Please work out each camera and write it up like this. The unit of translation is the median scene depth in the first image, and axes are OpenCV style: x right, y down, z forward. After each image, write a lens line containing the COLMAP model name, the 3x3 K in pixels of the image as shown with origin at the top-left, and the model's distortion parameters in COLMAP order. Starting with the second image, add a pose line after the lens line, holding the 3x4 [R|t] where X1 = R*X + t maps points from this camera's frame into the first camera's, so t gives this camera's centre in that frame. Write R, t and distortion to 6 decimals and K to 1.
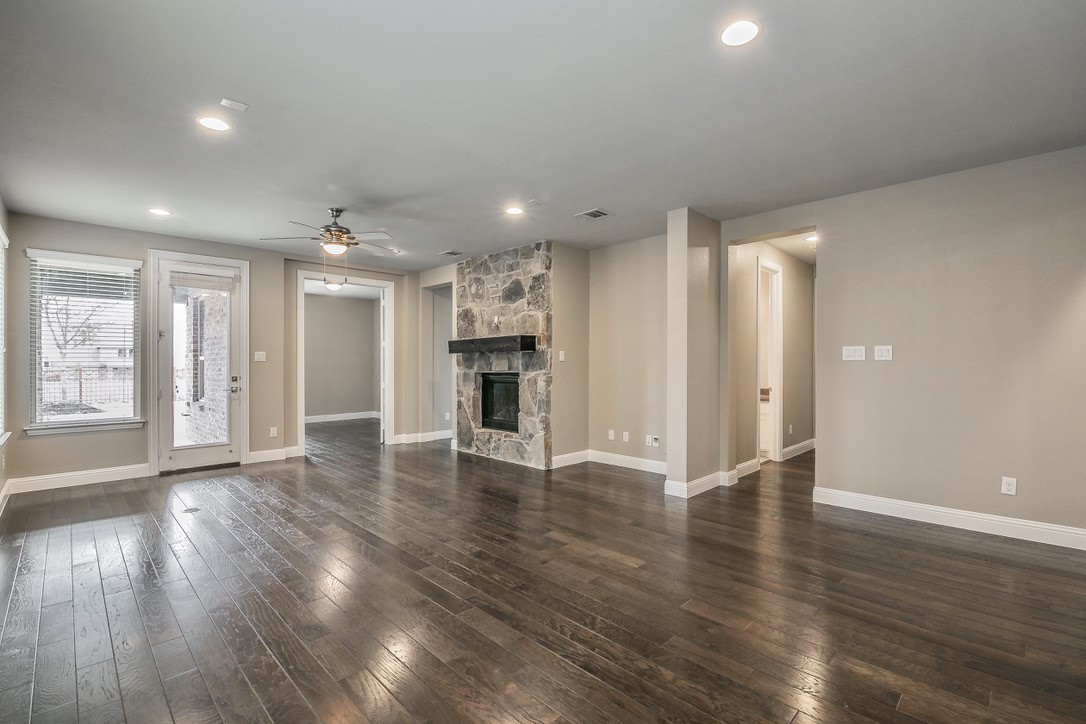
lens RADIAL K [[490.0, 0, 550.9], [0, 490.0, 361.0], [0, 0, 1]] dist [-0.010850, -0.001006]
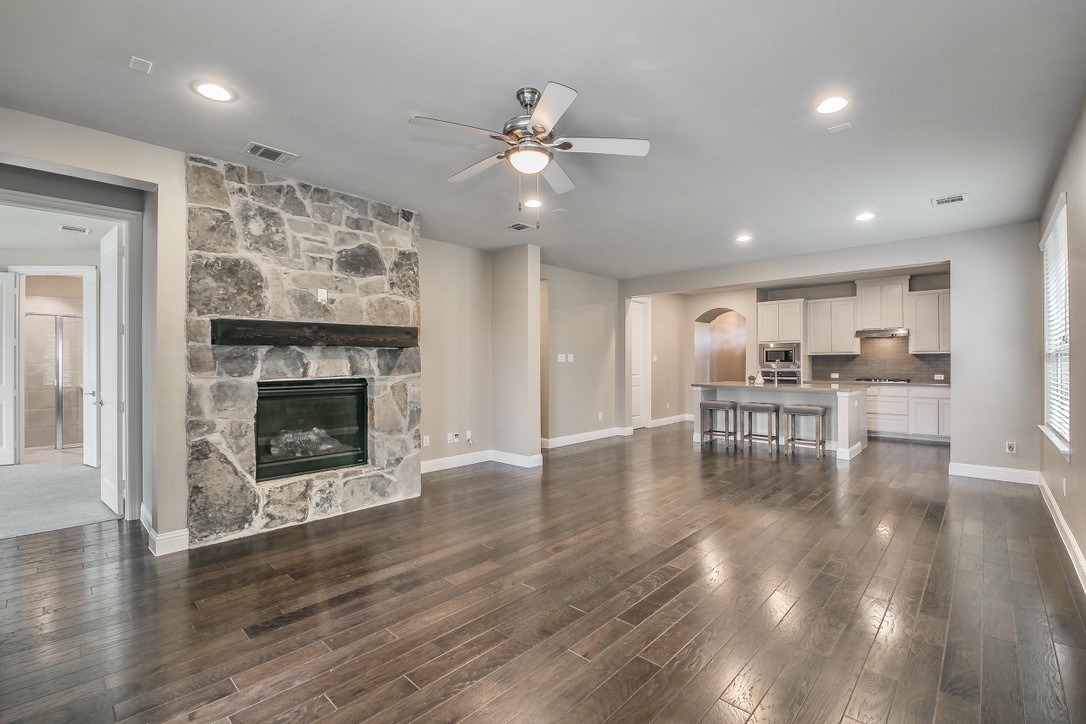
lens RADIAL K [[486.1, 0, 547.3], [0, 486.1, 359.0], [0, 0, 1]] dist [-0.009238, -0.001791]
pose [[-0.049891, 0.009469, 0.998710, -0.772189], [-0.001081, 0.999954, -0.009535, 0.003251], [-0.998754, -0.001556, -0.049879, 0.774787]]
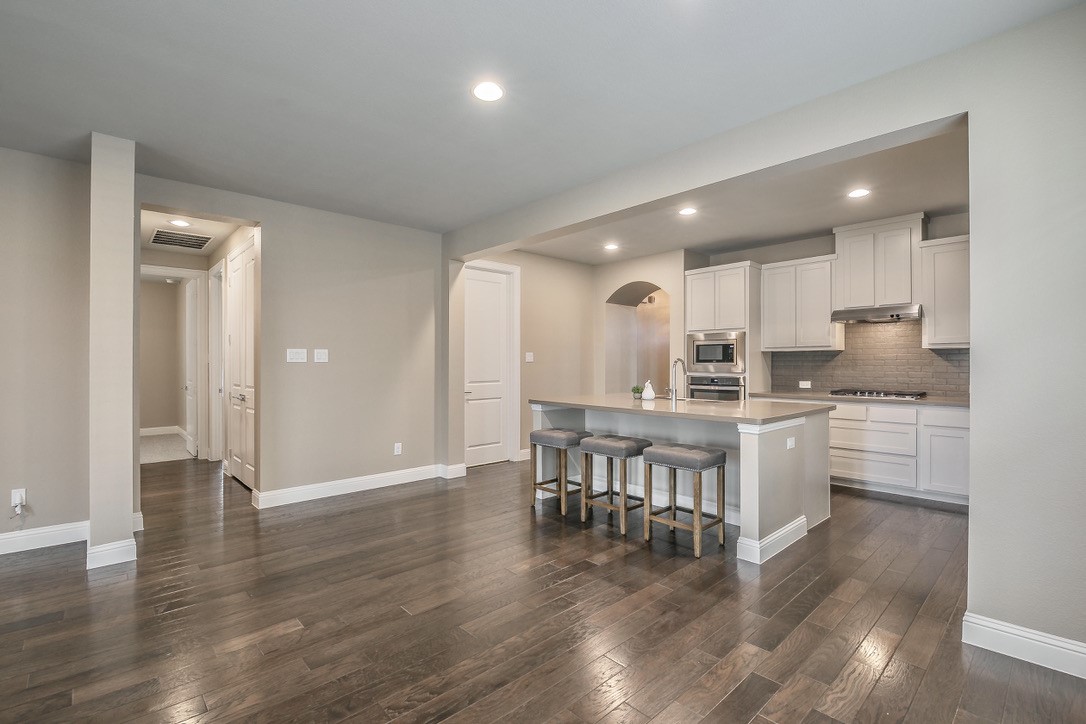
lens RADIAL K [[490.0, 0, 547.2], [0, 490.0, 362.6], [0, 0, 1]] dist [-0.010850, -0.001006]
pose [[0.033134, 0.000778, 0.999451, -0.286972], [-0.002657, 0.999996, -0.000691, -0.000555], [-0.999447, -0.002633, 0.033136, 0.285607]]
